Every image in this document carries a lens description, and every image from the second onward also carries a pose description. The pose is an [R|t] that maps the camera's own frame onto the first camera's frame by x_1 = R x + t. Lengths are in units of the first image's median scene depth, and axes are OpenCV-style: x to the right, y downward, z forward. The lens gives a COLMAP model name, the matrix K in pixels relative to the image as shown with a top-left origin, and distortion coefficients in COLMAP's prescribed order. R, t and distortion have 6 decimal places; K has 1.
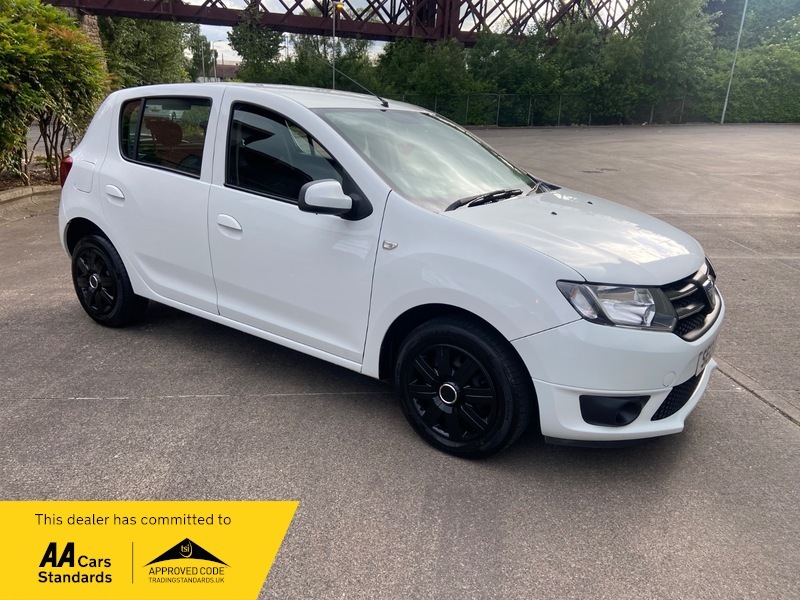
lens RADIAL K [[591.6, 0, 392.4], [0, 591.6, 295.7], [0, 0, 1]] dist [0.098642, -0.119042]
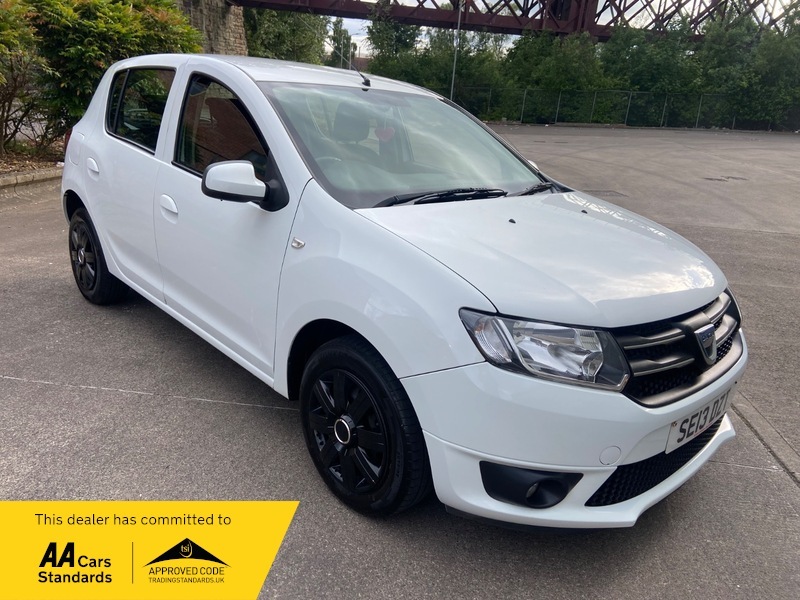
lens RADIAL K [[591.6, 0, 392.7], [0, 591.6, 285.6], [0, 0, 1]] dist [0.098642, -0.119042]
pose [[0.978546, 0.094032, -0.183321, 0.215530], [-0.095106, 0.995463, 0.002947, -0.031341], [0.182766, 0.014551, 0.983049, 0.152946]]
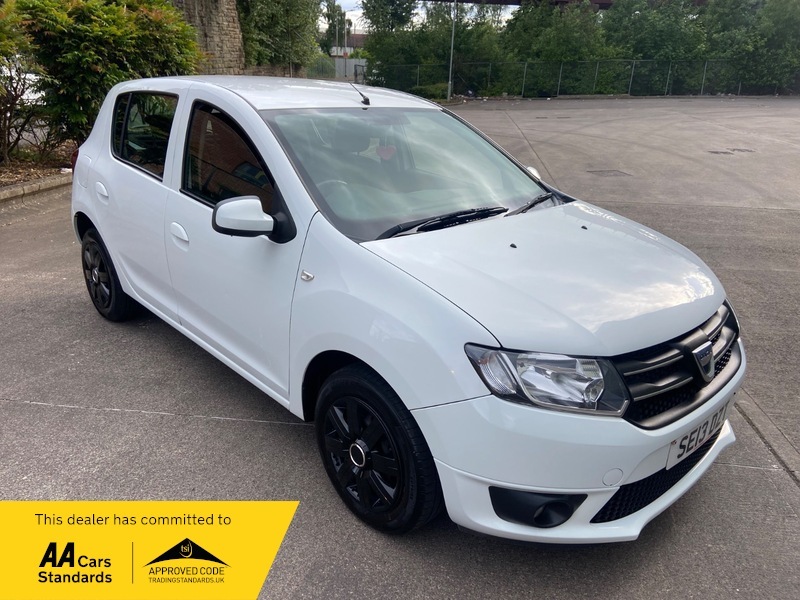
lens RADIAL K [[591.6, 0, 389.4], [0, 591.6, 294.1], [0, 0, 1]] dist [0.098642, -0.119042]
pose [[0.978754, 0.064858, -0.194508, 0.214791], [-0.056039, 0.997150, 0.050511, -0.082981], [0.197230, -0.038538, 0.979599, 0.129661]]
